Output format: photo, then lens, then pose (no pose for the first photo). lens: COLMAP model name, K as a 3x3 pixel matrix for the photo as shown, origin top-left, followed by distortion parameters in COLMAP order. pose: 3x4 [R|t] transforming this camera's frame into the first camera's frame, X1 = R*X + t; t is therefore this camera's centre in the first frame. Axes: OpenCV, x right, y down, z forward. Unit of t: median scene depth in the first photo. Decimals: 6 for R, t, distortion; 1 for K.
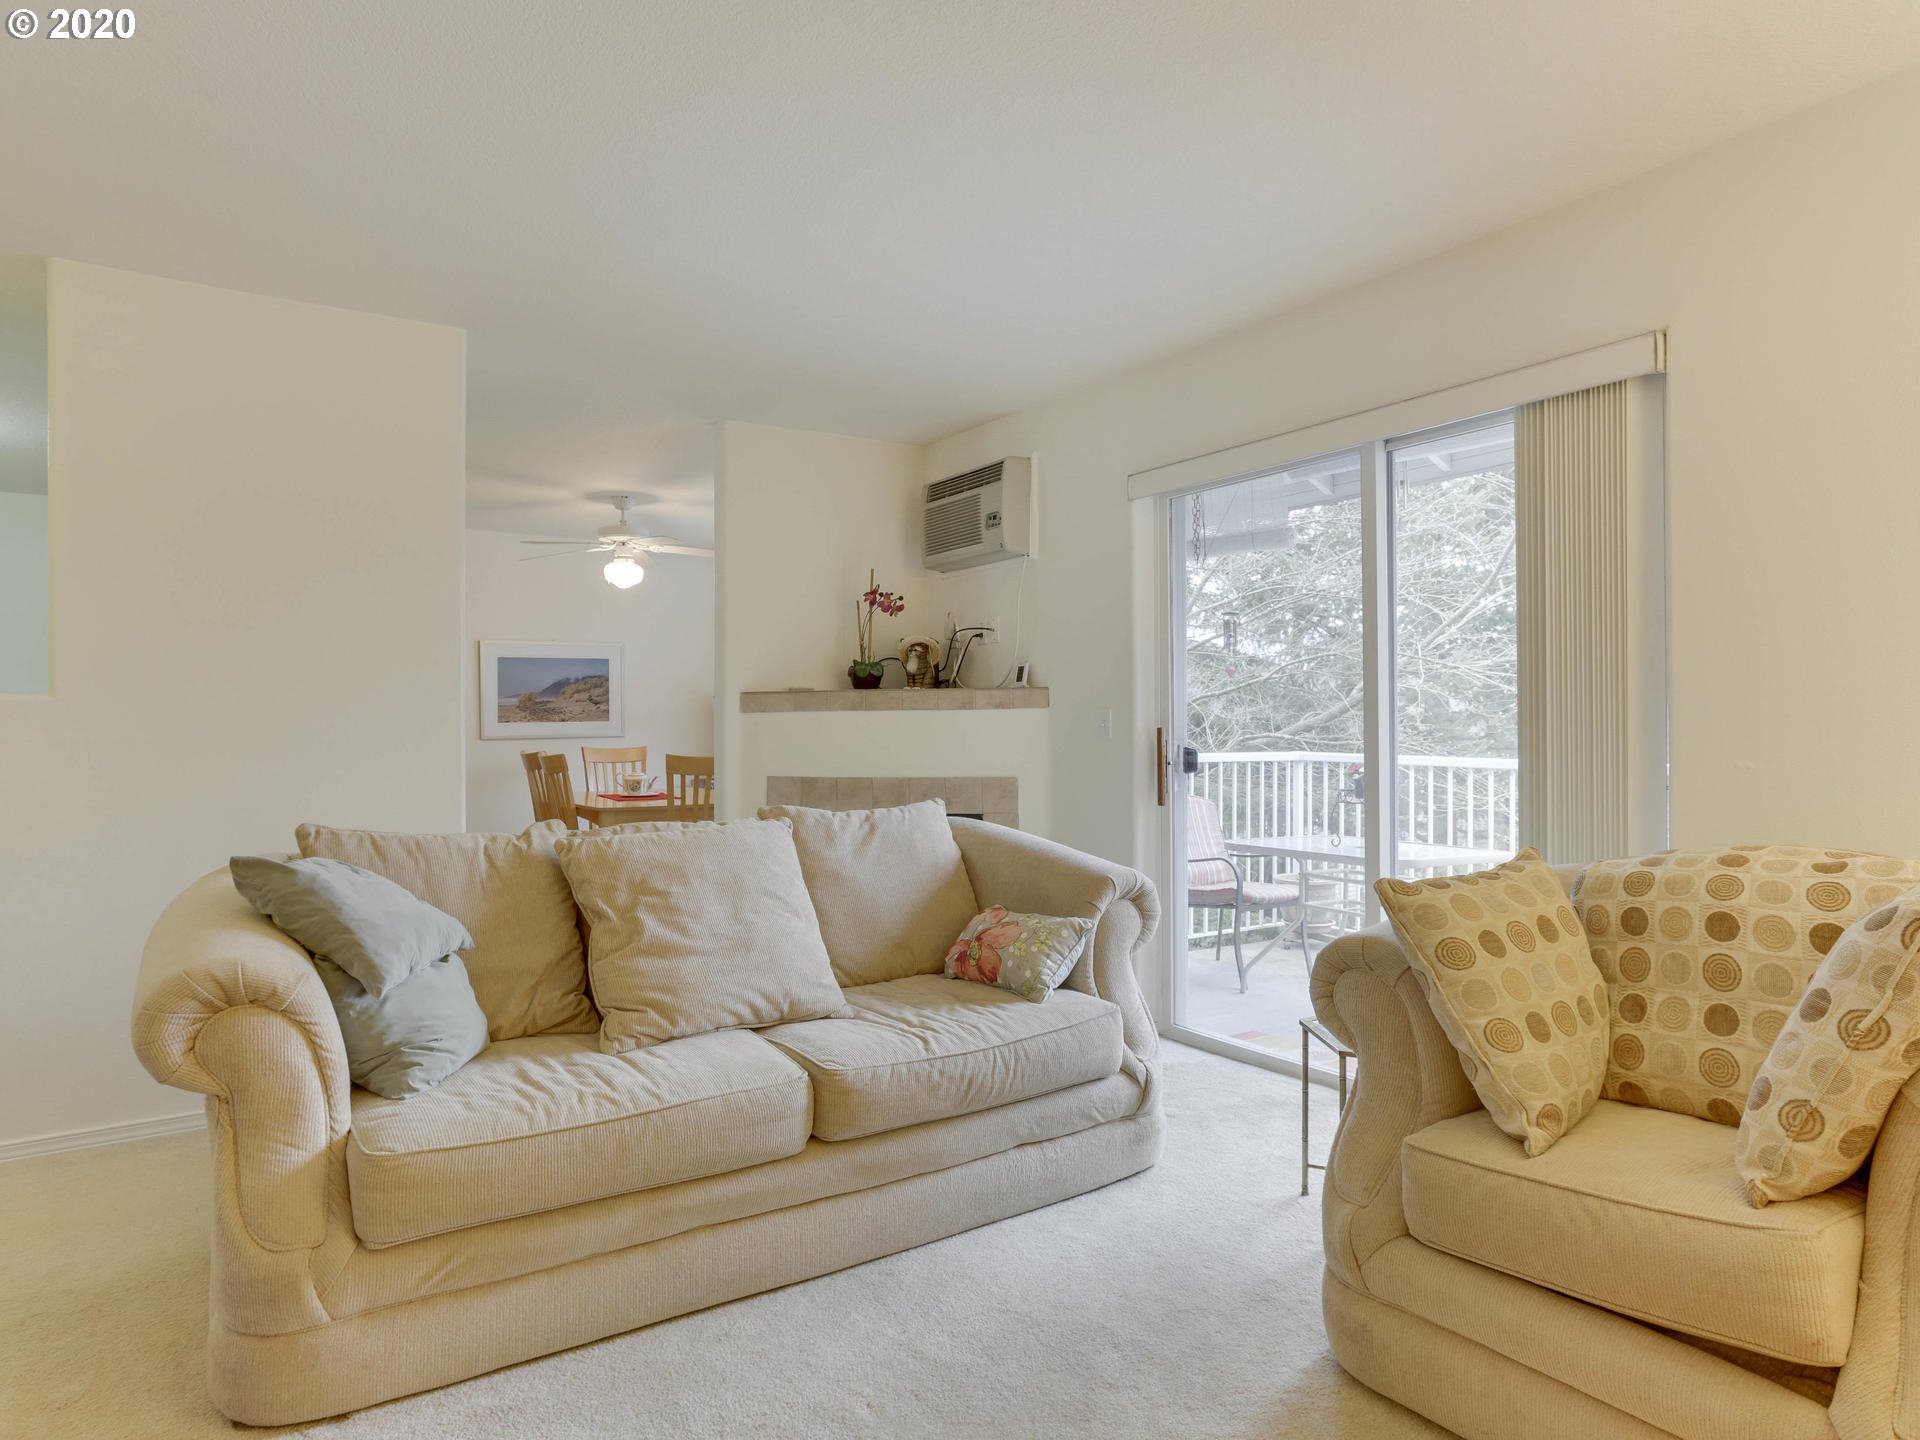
lens RADIAL K [[1138.9, 0, 955.0], [0, 1138.9, 698.4], [0, 0, 1]] dist [-0.032241, 0.023244]
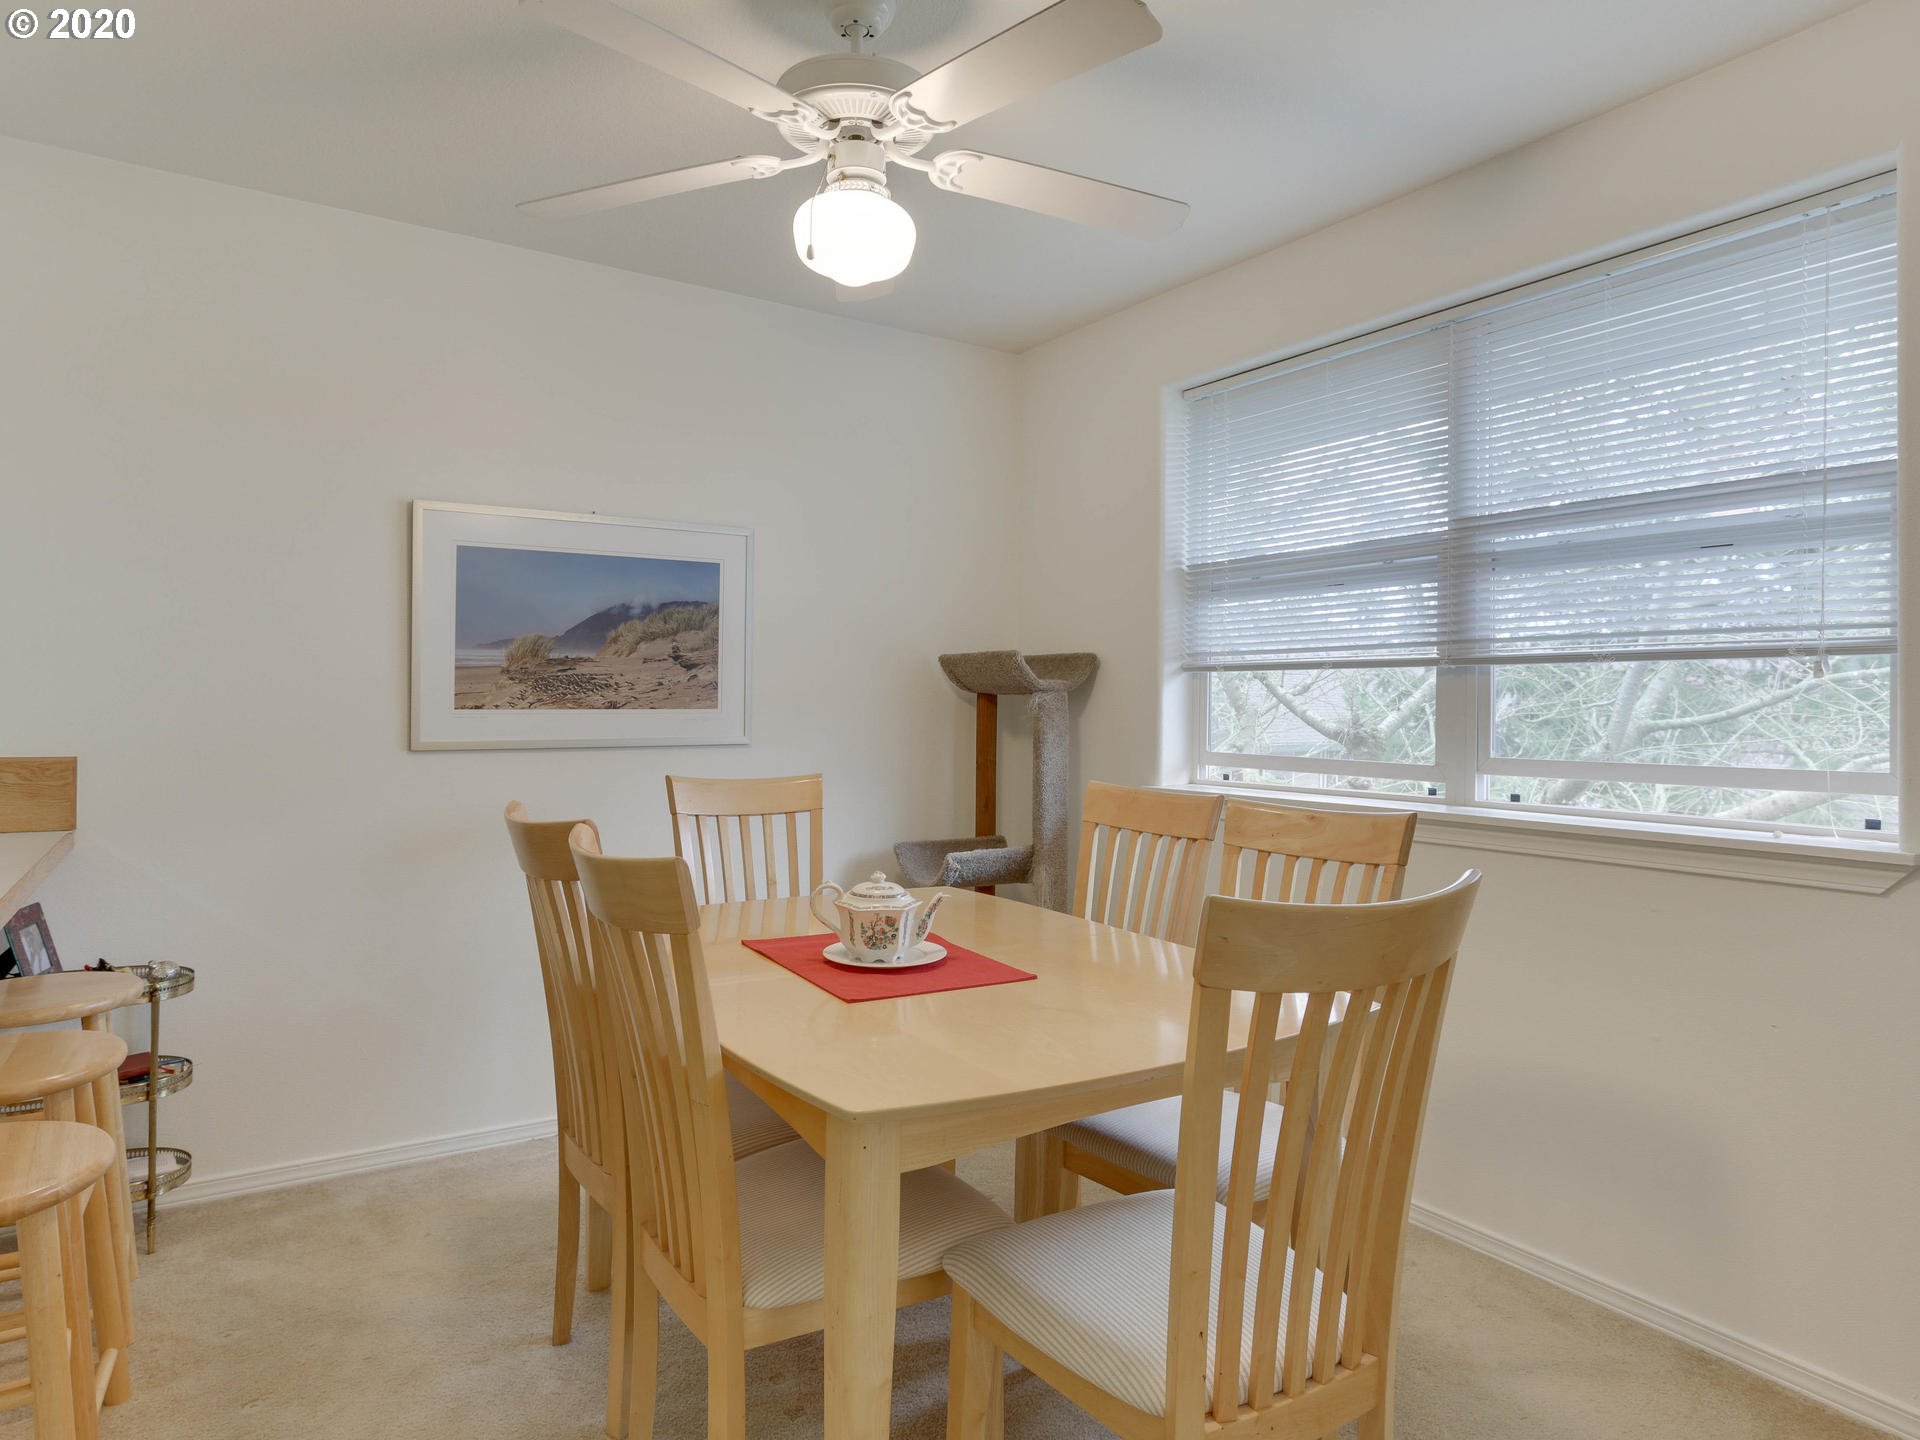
lens RADIAL K [[1173.1, 0, 955.4], [0, 1173.1, 677.3], [0, 0, 1]] dist [-0.017256, 0.002349]
pose [[0.999825, 0.017681, -0.006162, -0.260750], [-0.017679, 0.999844, 0.000272, 0.008049], [0.006166, -0.000163, 0.999981, 0.684913]]
